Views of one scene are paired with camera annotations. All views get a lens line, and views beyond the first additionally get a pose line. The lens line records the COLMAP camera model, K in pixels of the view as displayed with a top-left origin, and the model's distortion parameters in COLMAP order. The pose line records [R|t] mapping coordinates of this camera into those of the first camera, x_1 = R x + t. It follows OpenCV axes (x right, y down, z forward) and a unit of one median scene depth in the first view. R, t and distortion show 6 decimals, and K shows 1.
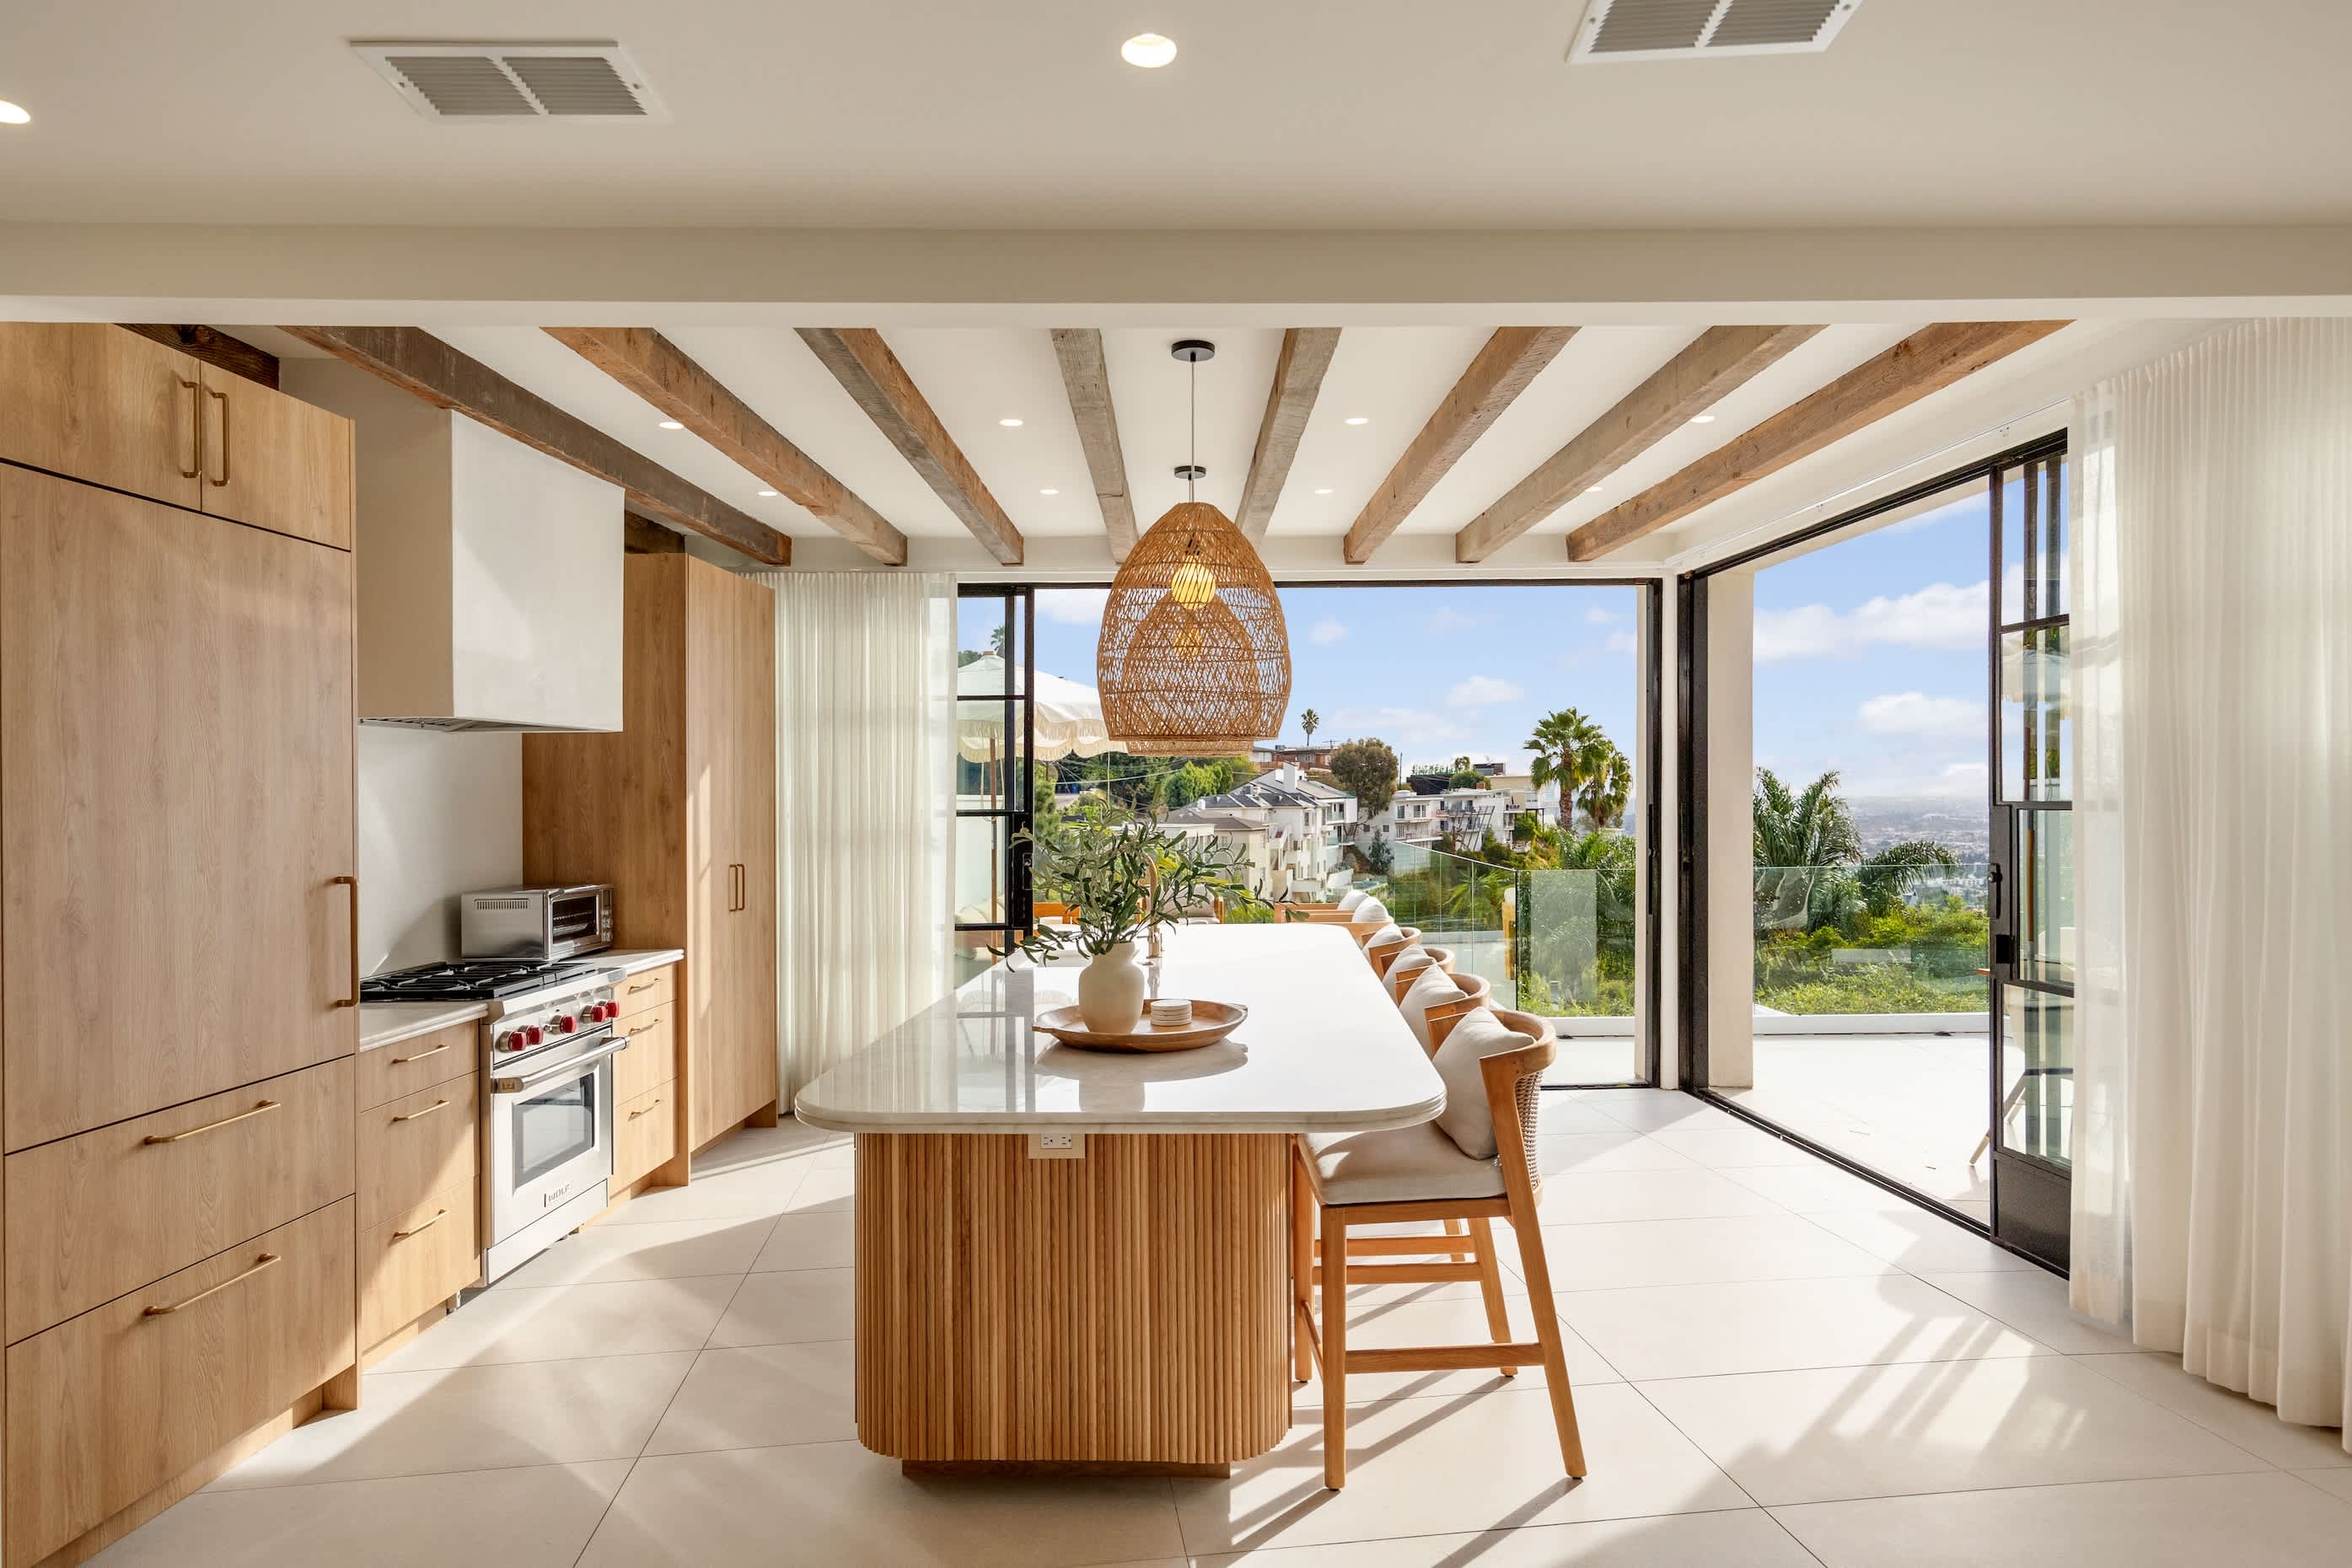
lens RADIAL K [[1294.7, 0, 1186.8], [0, 1294.7, 787.2], [0, 0, 1]] dist [-0.004101, 0.002420]
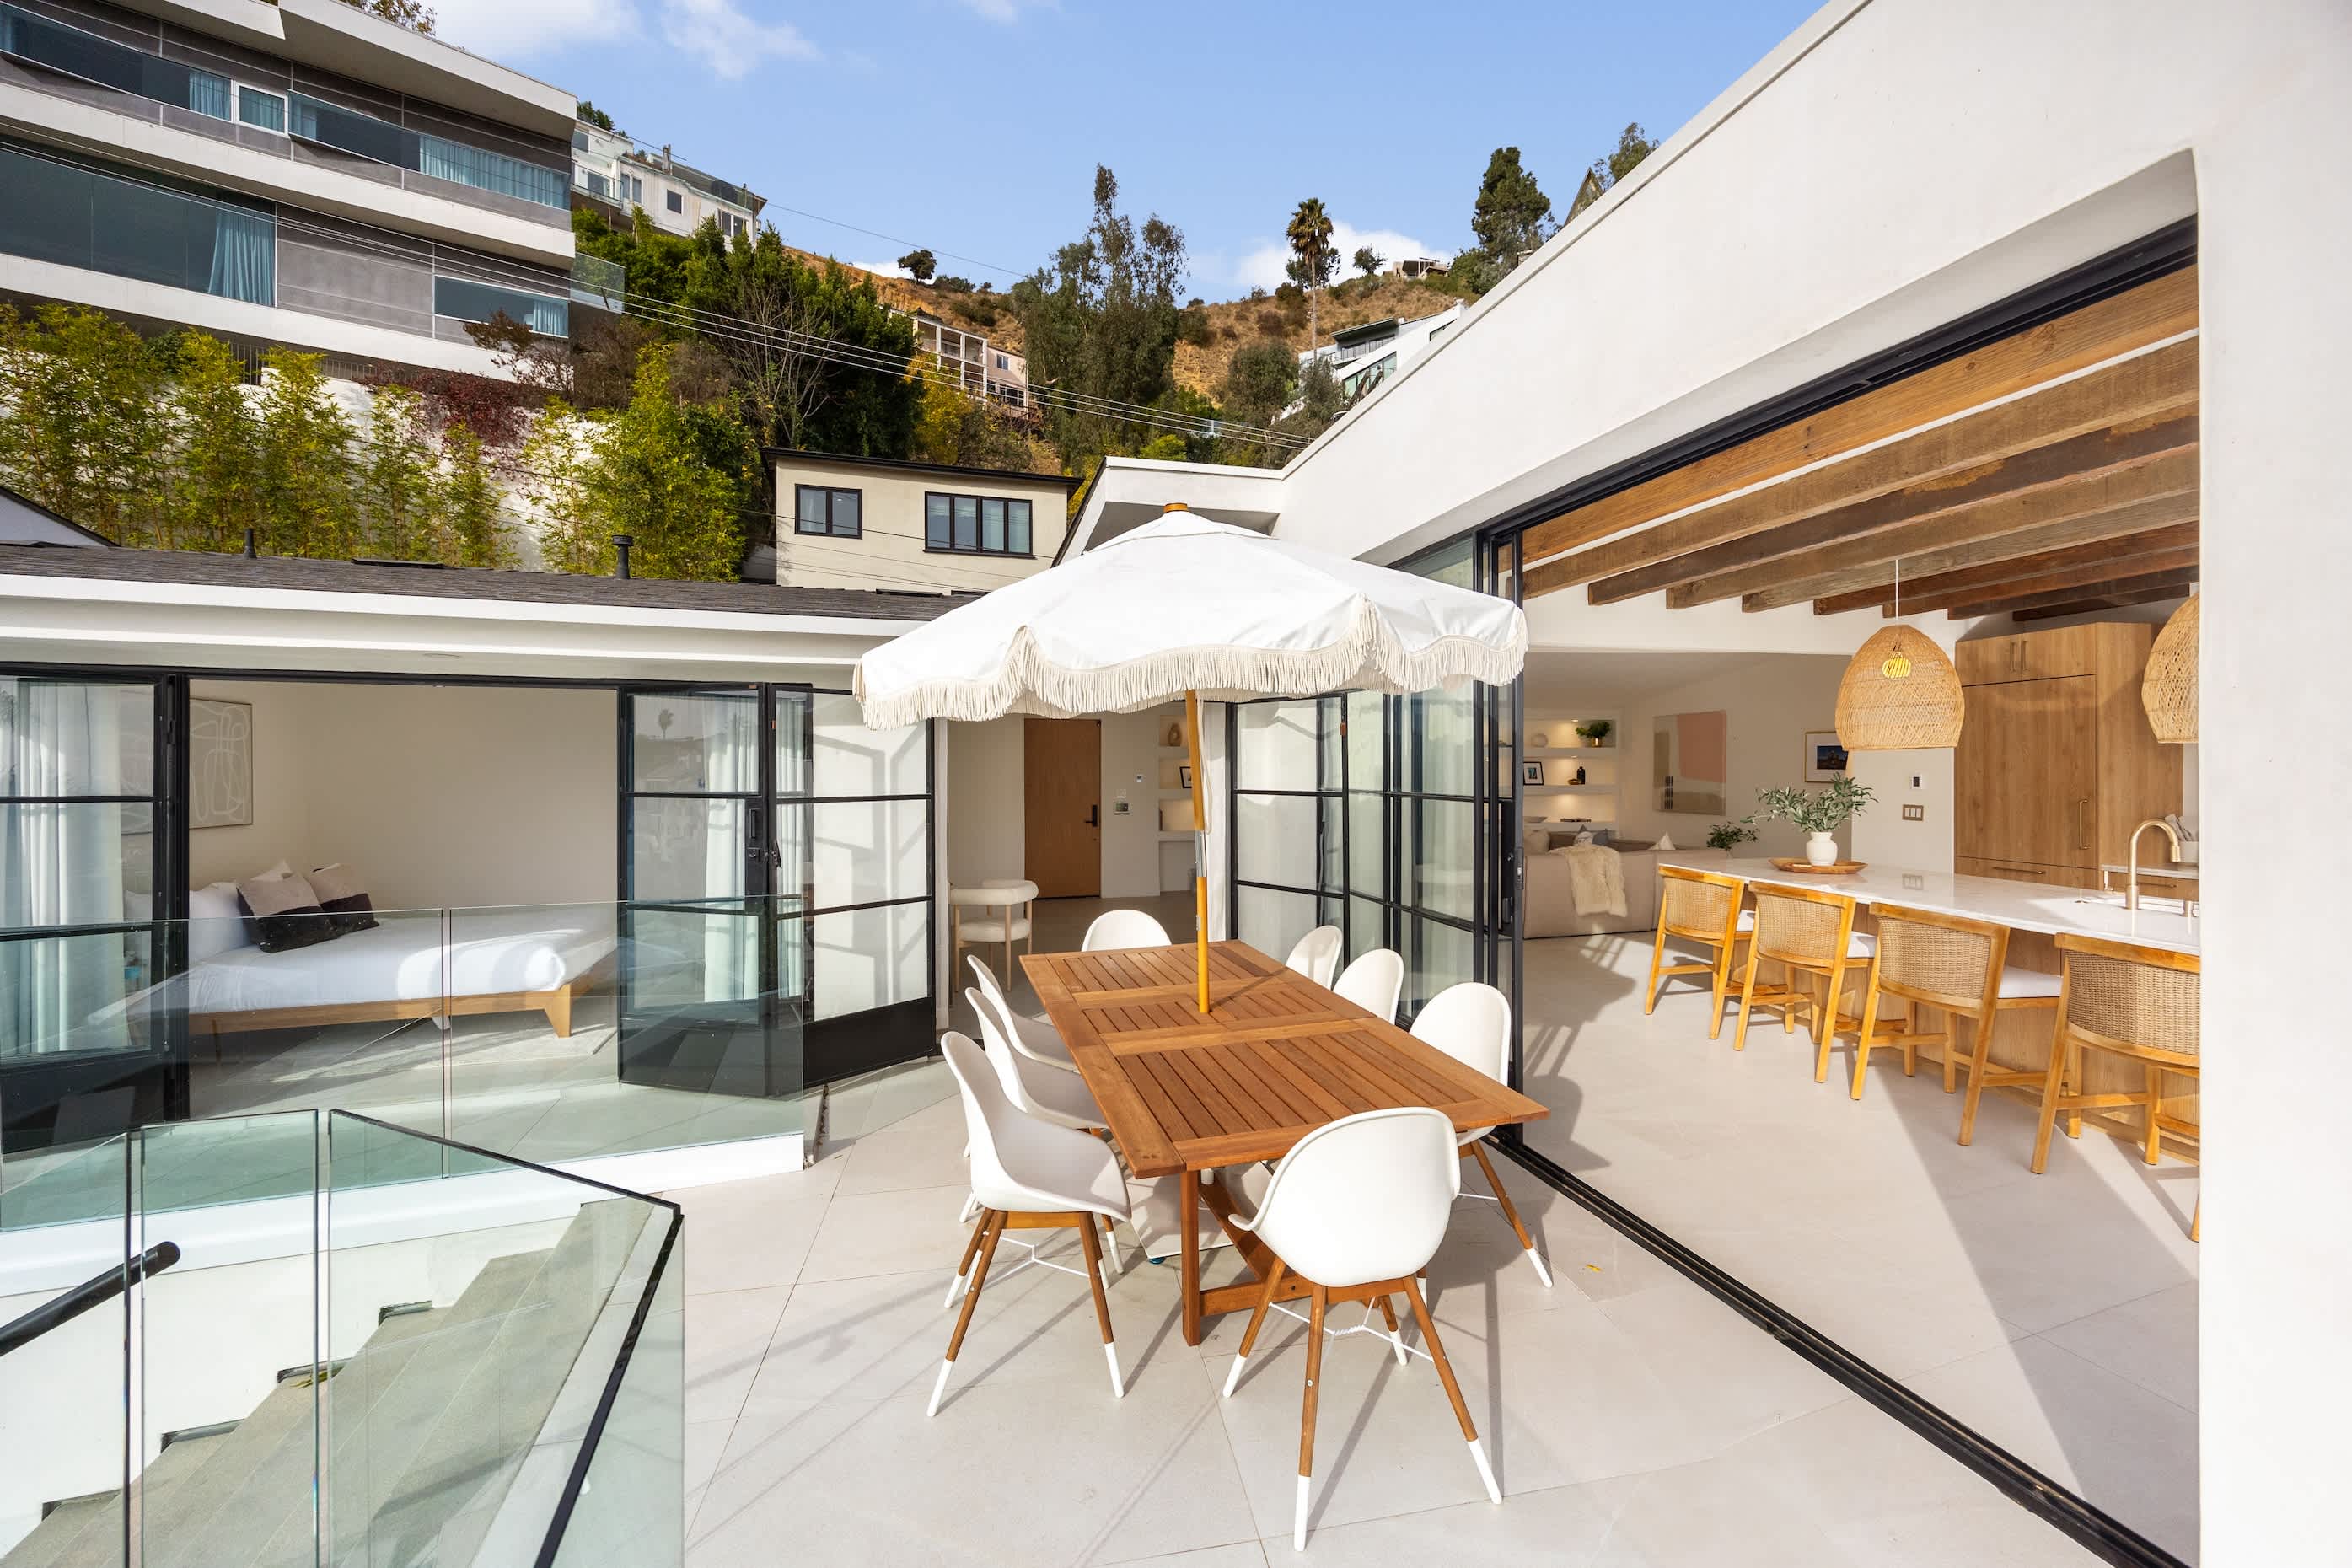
lens RADIAL K [[909.3, 0, 1187.3], [0, 909.3, 768.9], [0, 0, 1]] dist [0.002449, -0.000905]
pose [[-0.978642, 0.017629, -0.204813, 0.763318], [0.018548, 0.999825, -0.002568, -0.011637], [0.204731, -0.006312, -0.978798, 1.230269]]
